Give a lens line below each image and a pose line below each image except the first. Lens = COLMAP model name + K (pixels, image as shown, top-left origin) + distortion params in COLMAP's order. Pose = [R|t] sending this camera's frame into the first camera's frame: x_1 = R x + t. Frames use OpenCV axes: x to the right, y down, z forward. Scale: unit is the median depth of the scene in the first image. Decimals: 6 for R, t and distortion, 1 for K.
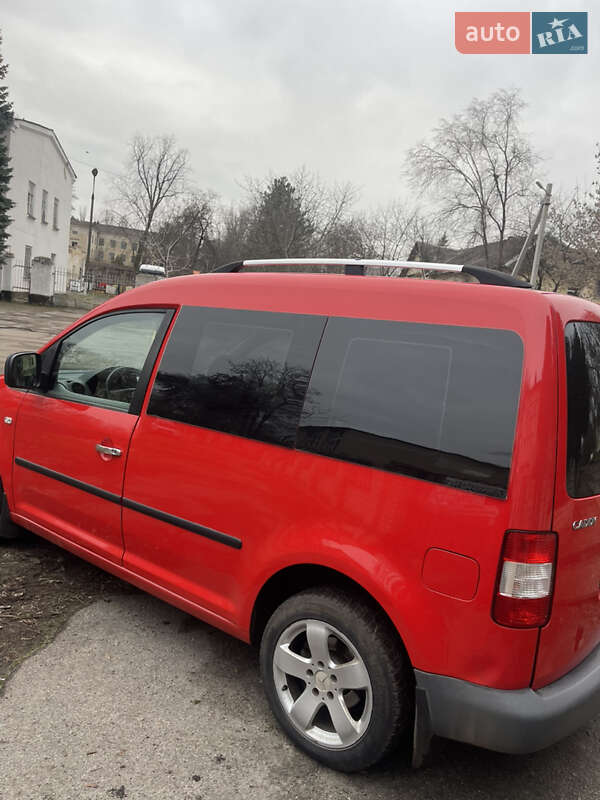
lens RADIAL K [[600.4, 0, 300.0], [0, 600.4, 400.0], [0, 0, 1]] dist [0.082252, -0.105386]
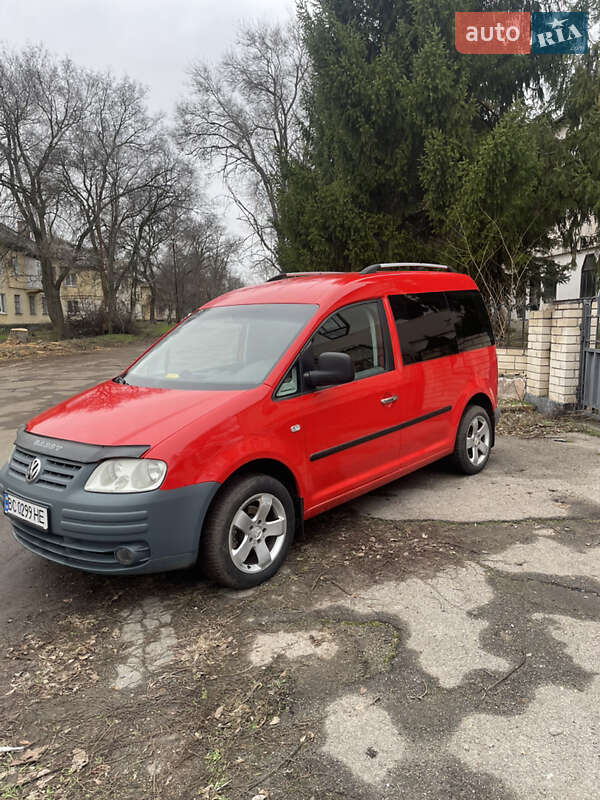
lens RADIAL K [[600.6, 0, 303.0], [0, 600.6, 401.9], [0, 0, 1]] dist [0.077938, -0.090528]
pose [[0.061622, -0.265784, 0.962061, -1.714705], [0.169220, 0.952721, 0.252365, -0.311917], [-0.983650, 0.147249, 0.103685, 1.047602]]
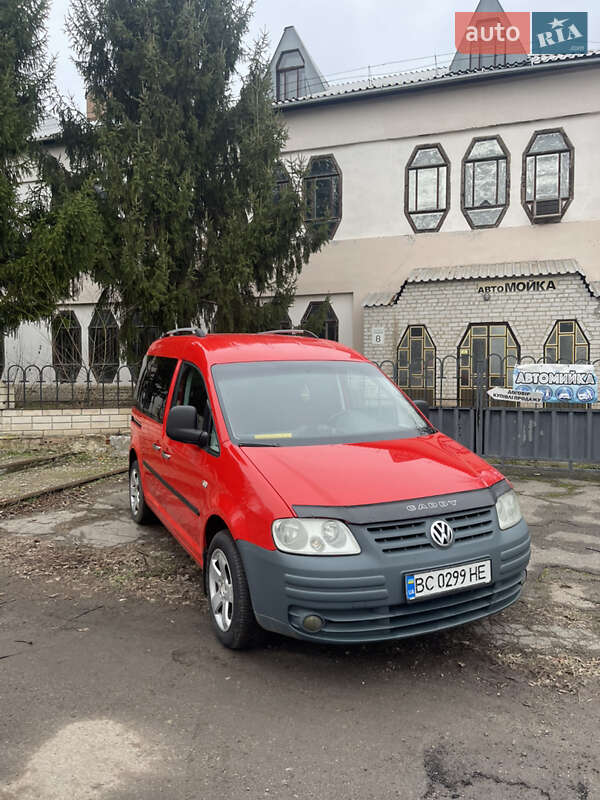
lens RADIAL K [[600.6, 0, 303.0], [0, 600.6, 401.9], [0, 0, 1]] dist [0.077938, -0.090528]
pose [[-0.894294, -0.134625, 0.426748, -0.904067], [-0.040525, 0.974118, 0.222378, -0.427986], [-0.445640, 0.181577, -0.876604, 2.620324]]
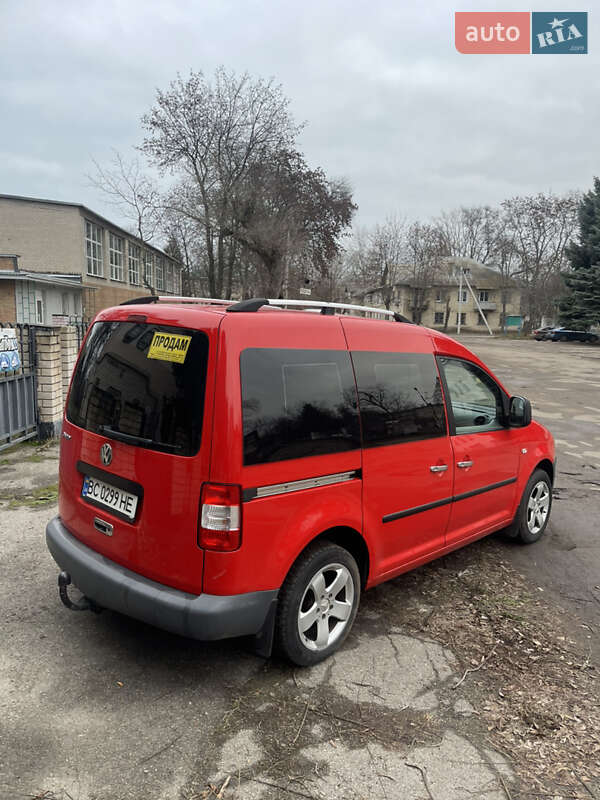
lens RADIAL K [[600.2, 0, 306.4], [0, 600.2, 407.0], [0, 0, 1]] dist [0.060168, -0.051008]
pose [[-0.071661, 0.035969, -0.996780, 1.411010], [-0.170043, 0.984279, 0.047742, -0.071856], [0.982828, 0.172917, -0.064419, 1.172825]]
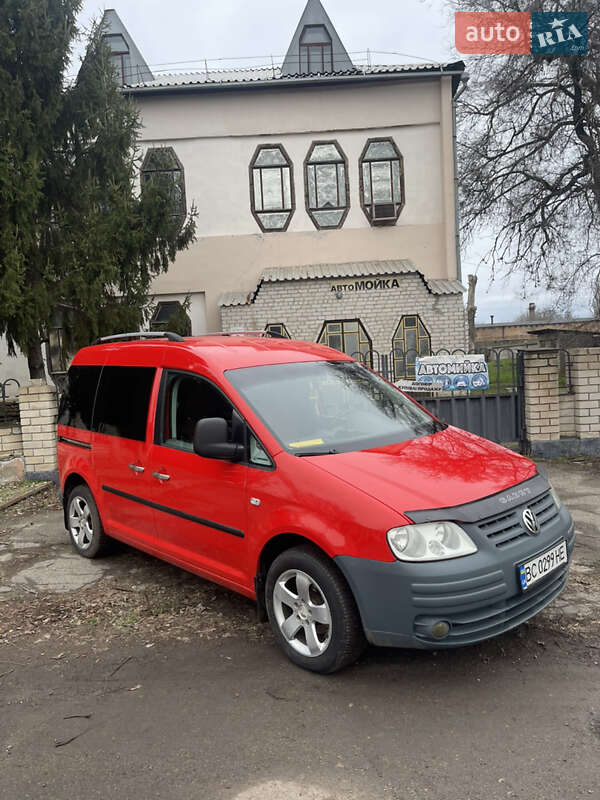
lens RADIAL K [[600.5, 0, 302.9], [0, 600.5, 407.4], [0, 0, 1]] dist [0.077418, -0.093908]
pose [[-0.989258, -0.069169, 0.128778, -0.439354], [-0.039682, 0.974955, 0.218833, -0.403043], [-0.140689, 0.211372, -0.967227, 2.697066]]
